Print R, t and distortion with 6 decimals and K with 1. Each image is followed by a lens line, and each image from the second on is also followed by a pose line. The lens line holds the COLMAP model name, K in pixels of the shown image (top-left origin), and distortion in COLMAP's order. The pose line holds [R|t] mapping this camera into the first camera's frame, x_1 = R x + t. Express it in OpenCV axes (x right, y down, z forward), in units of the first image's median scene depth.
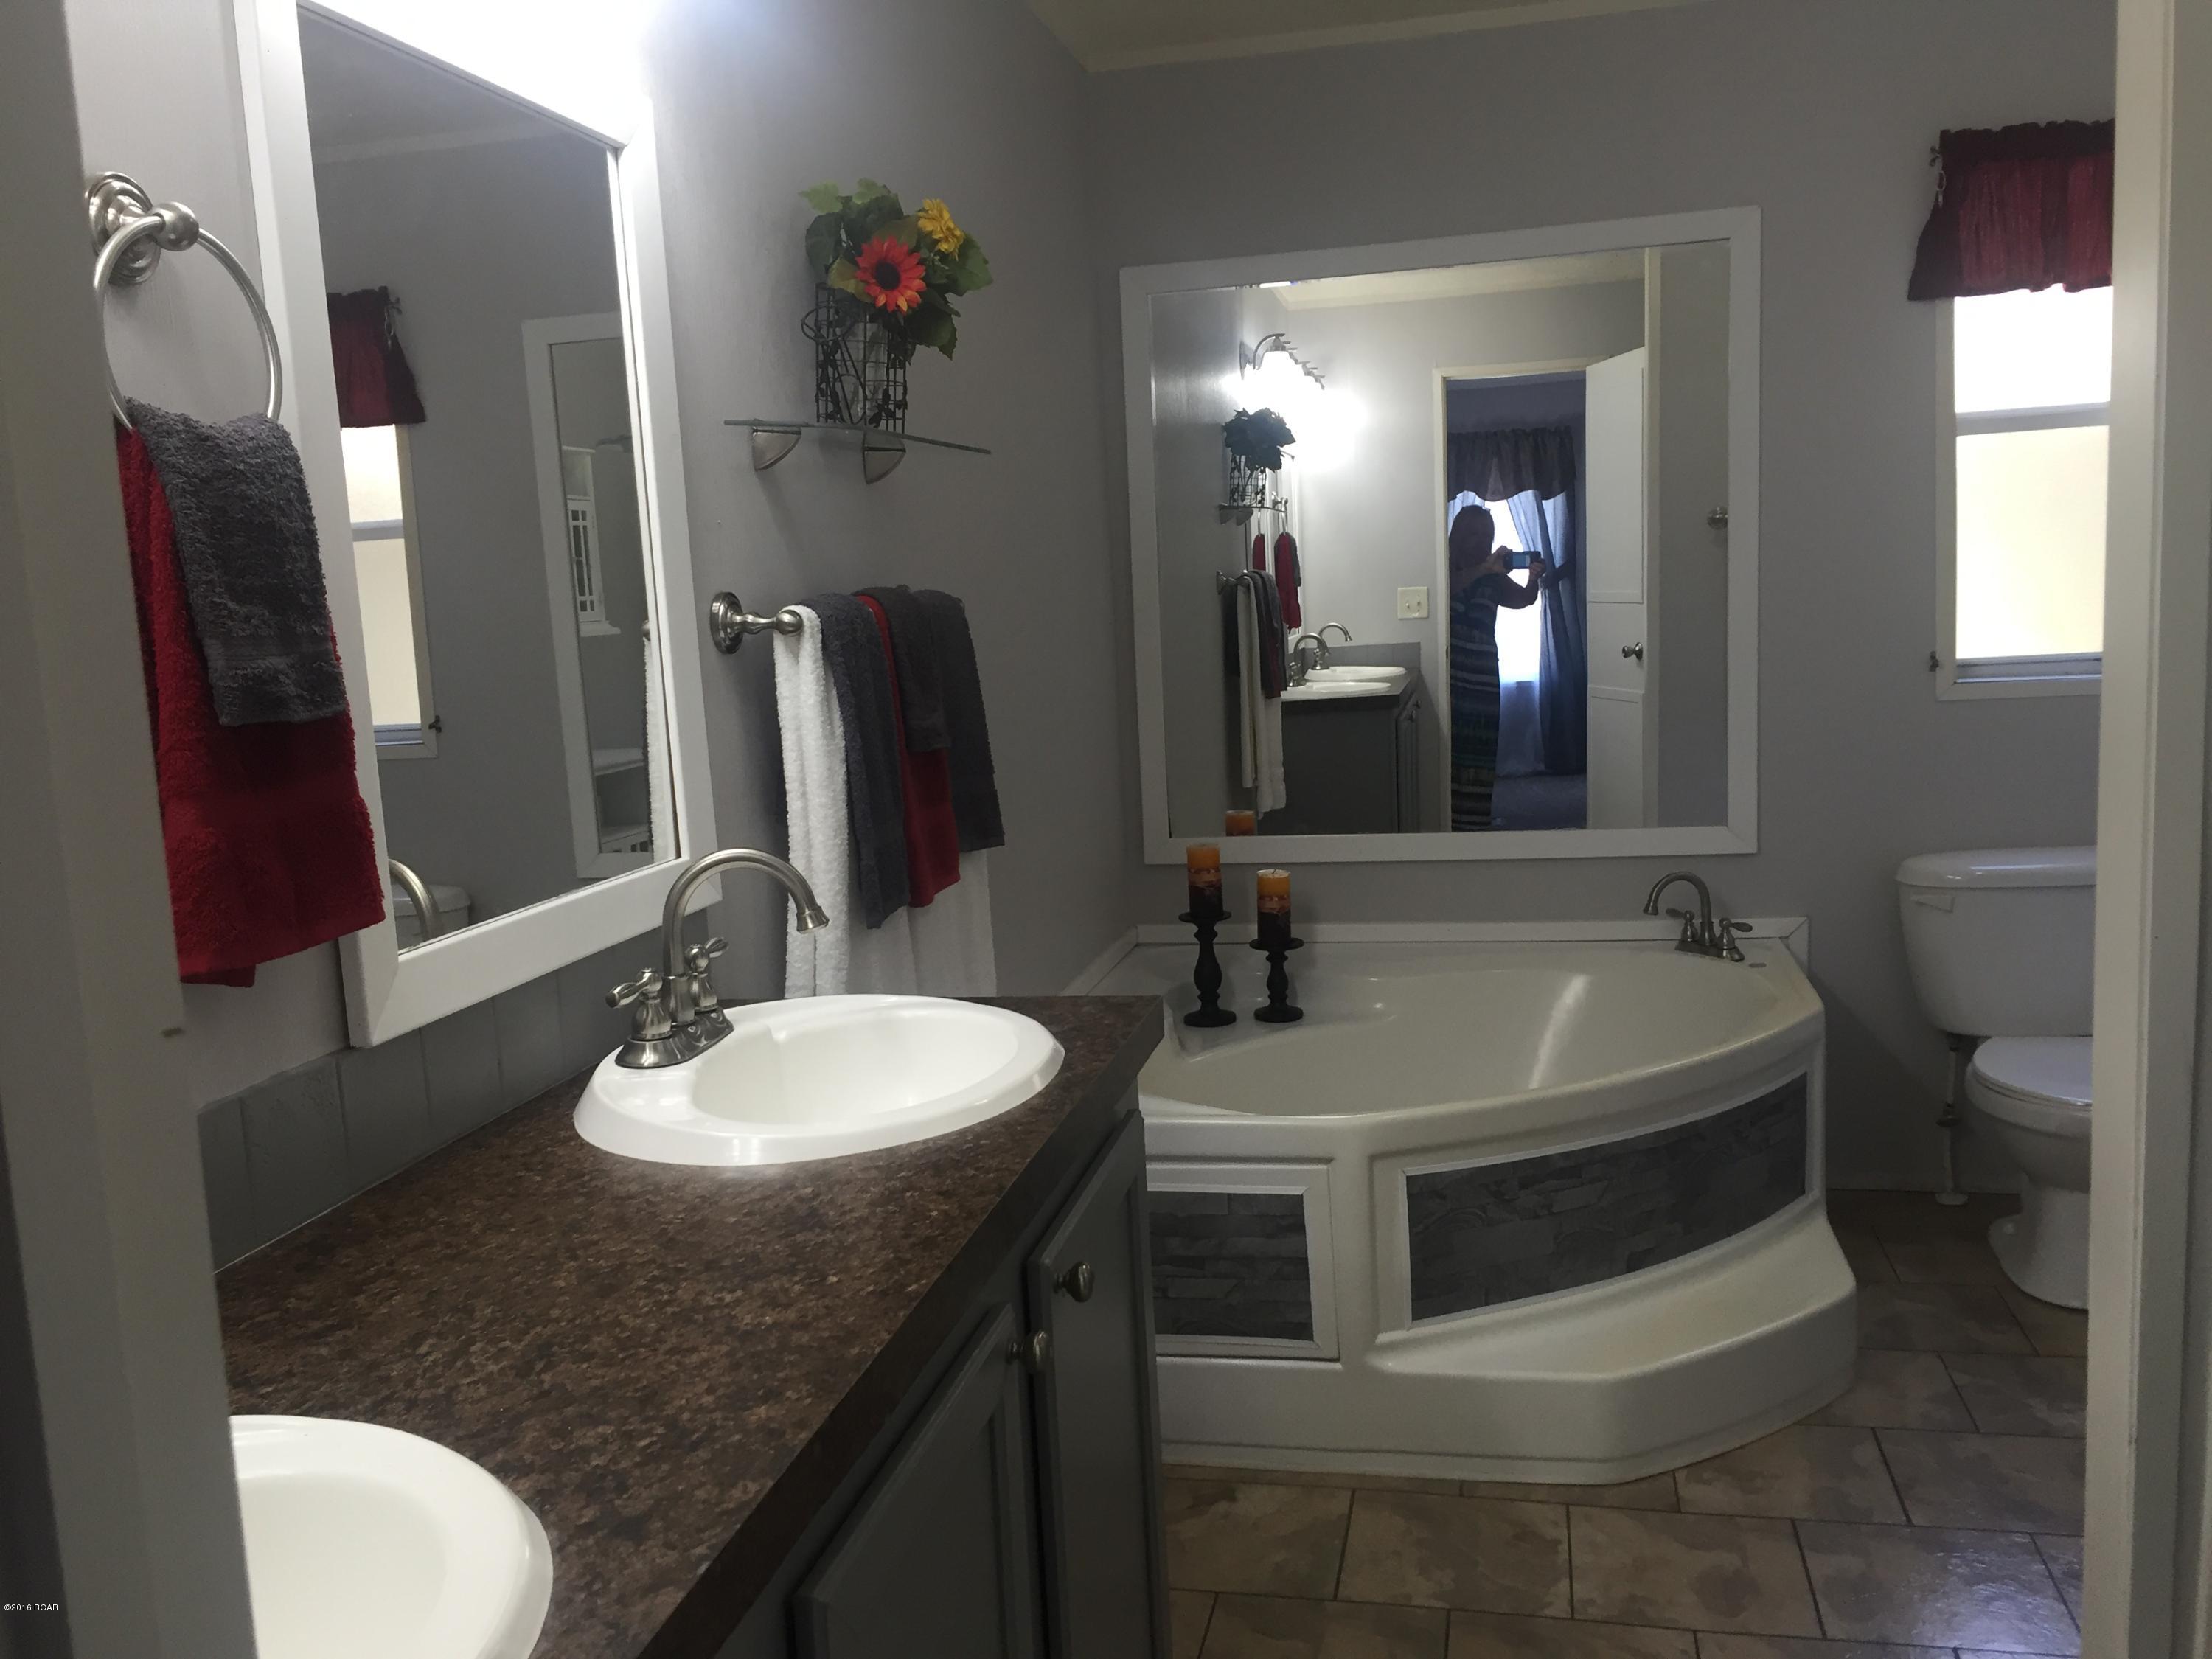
lens RADIAL K [[1884.2, 0, 1104.8], [0, 1884.2, 824.4], [0, 0, 1]] dist [0.094807, -0.127088]
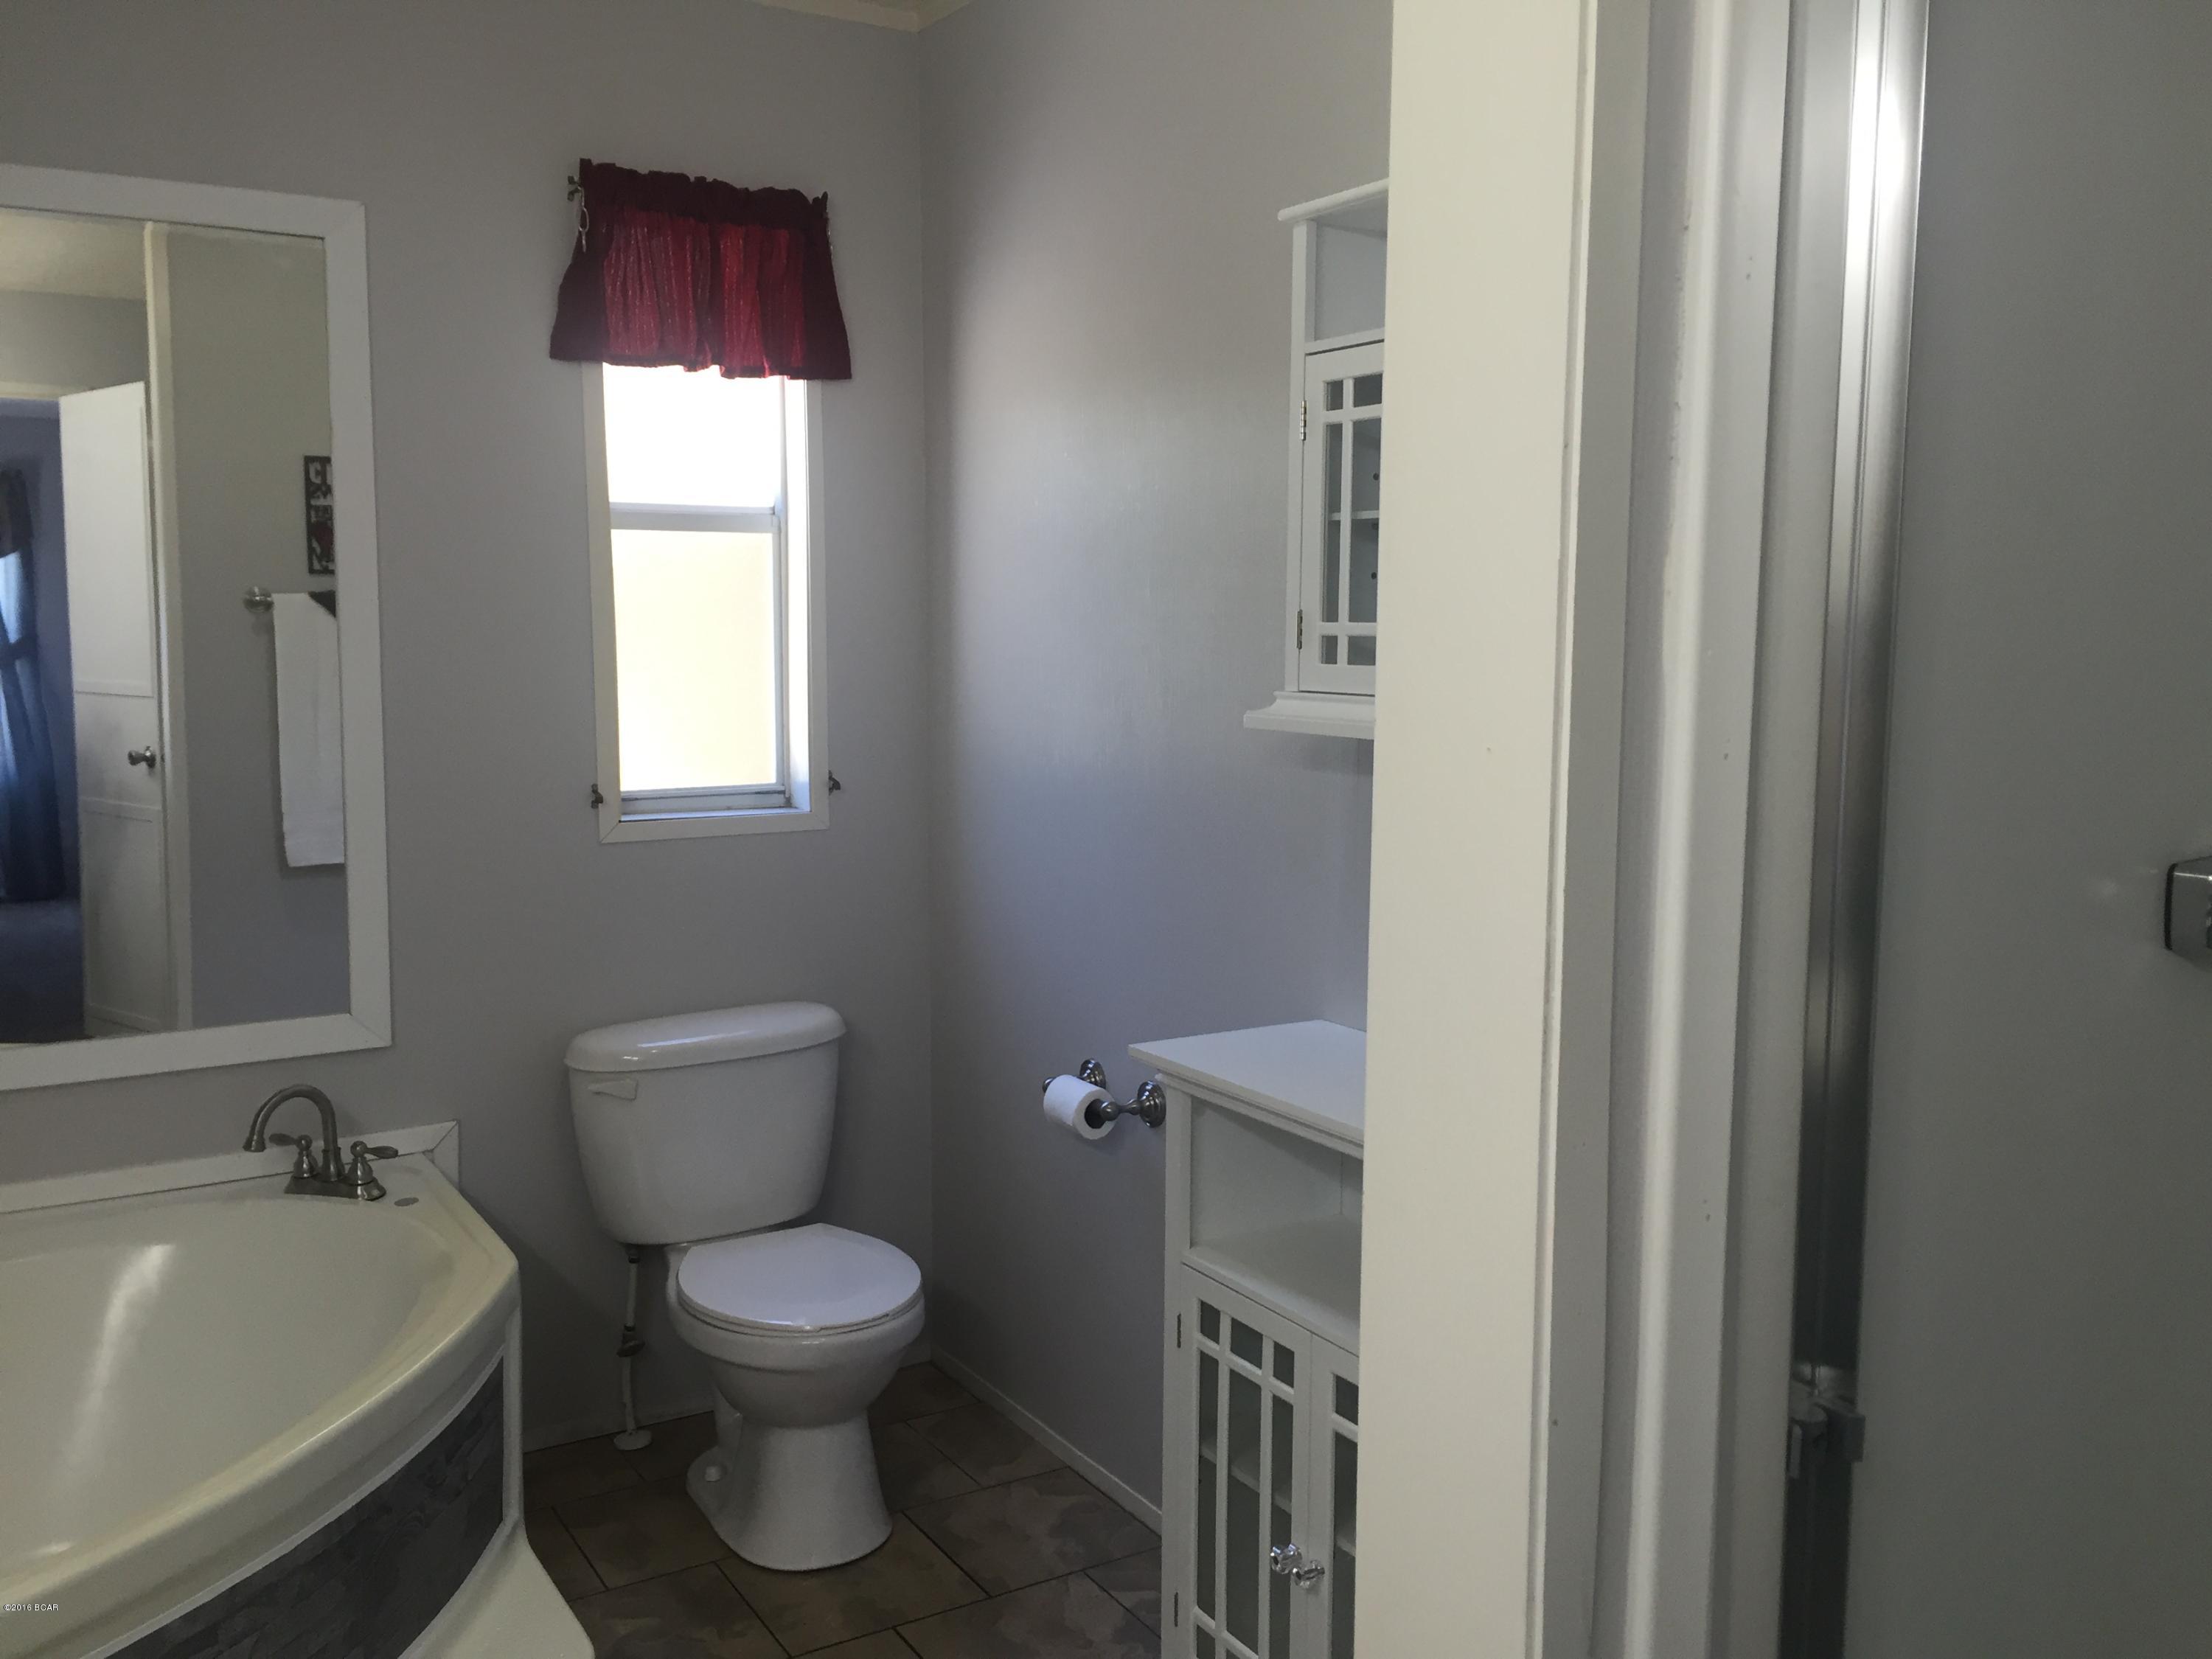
lens RADIAL K [[1884.2, 0, 1104.8], [0, 1884.2, 824.4], [0, 0, 1]] dist [0.094807, -0.127088]
pose [[0.721751, -0.018019, 0.691919, 0.023184], [0.048876, 0.998492, -0.024980, -0.042348], [-0.690425, 0.051848, 0.721543, 0.256891]]
